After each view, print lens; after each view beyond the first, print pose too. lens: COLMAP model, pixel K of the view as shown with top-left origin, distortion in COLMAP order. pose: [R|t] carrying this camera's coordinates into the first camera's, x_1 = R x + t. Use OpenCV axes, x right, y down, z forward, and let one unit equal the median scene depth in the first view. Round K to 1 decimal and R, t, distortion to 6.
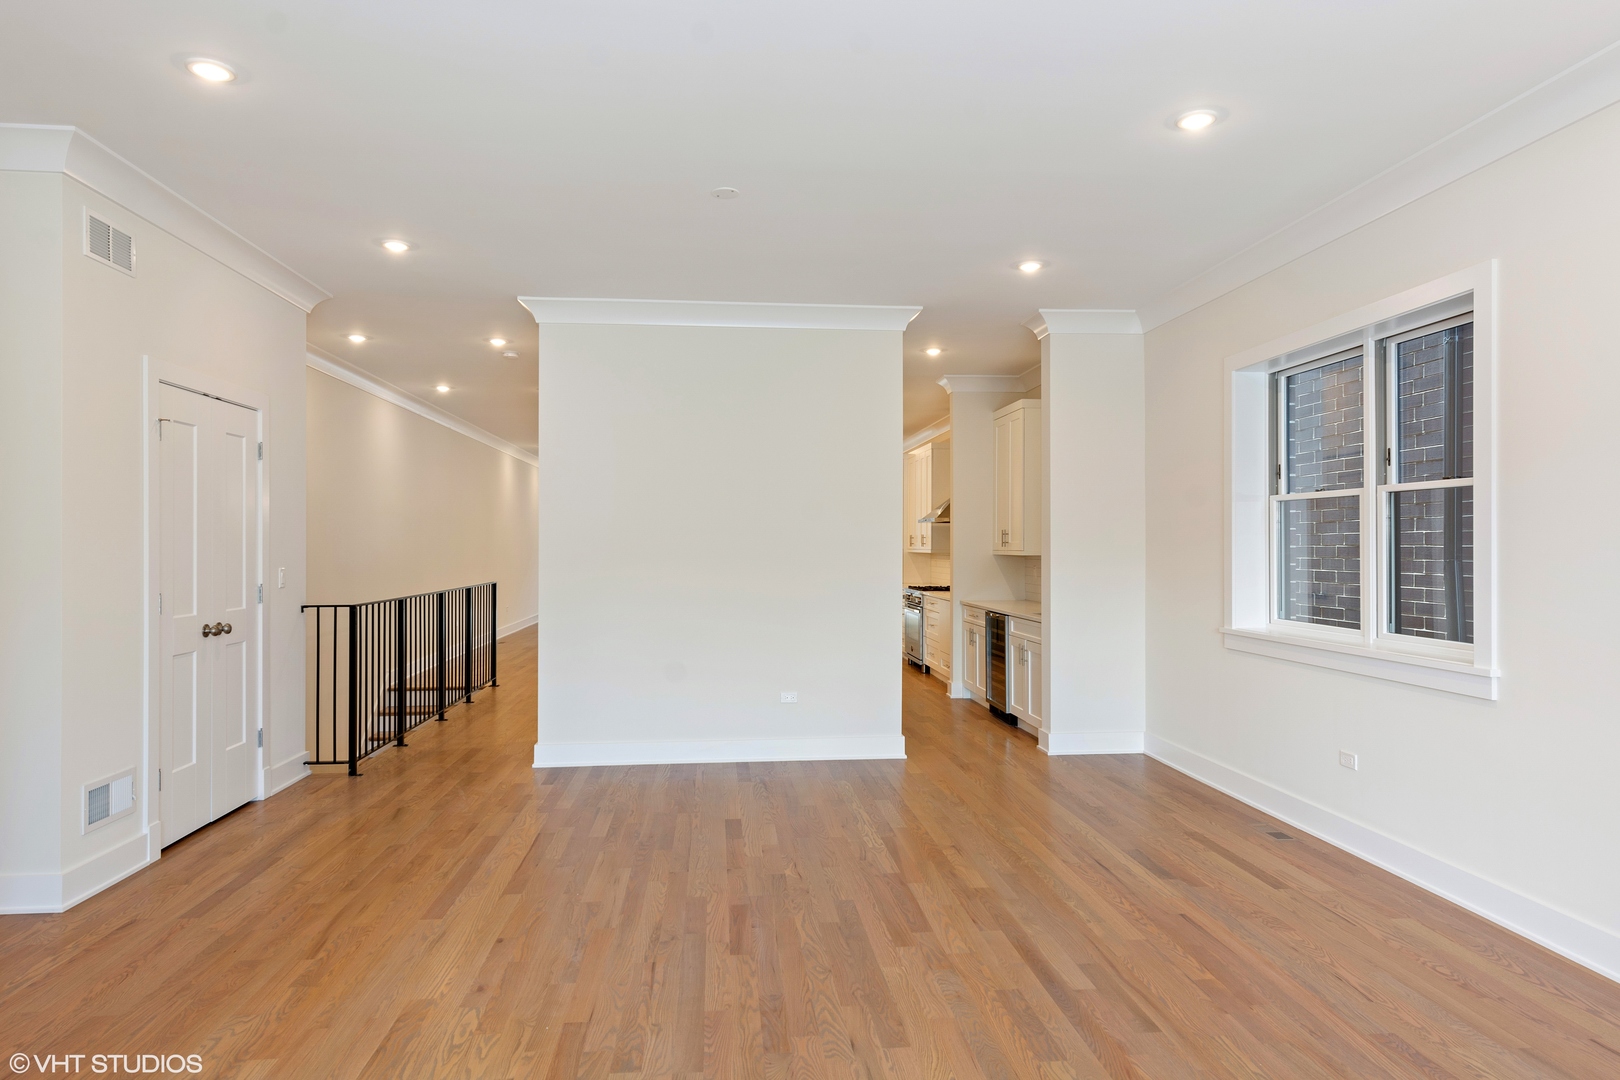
lens RADIAL K [[969.0, 0, 810.0], [0, 969.0, 524.5], [0, 0, 1]] dist [0.005565, -0.000398]
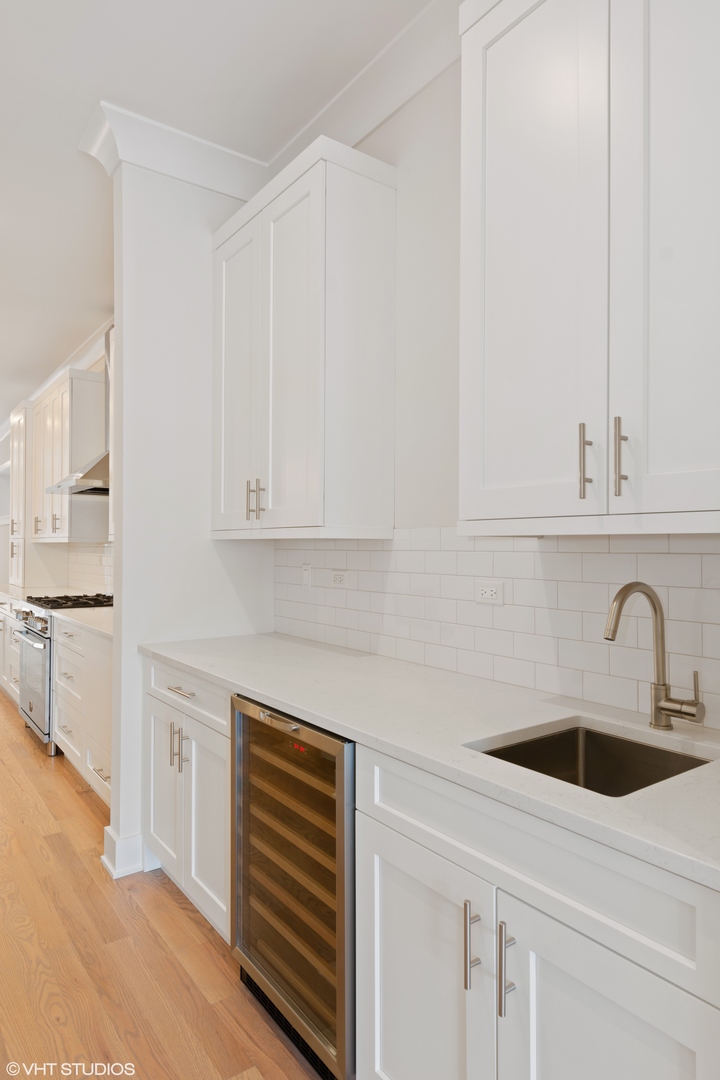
lens RADIAL K [[646.0, 0, 360.0], [0, 646.0, 540.0], [0, 0, 1]] dist [0.005565, -0.000398]
pose [[0.854074, 0.014291, 0.519955, 0.075442], [-0.020017, 0.999785, 0.005401, 0.024072], [-0.519766, -0.015021, 0.854177, 0.599583]]
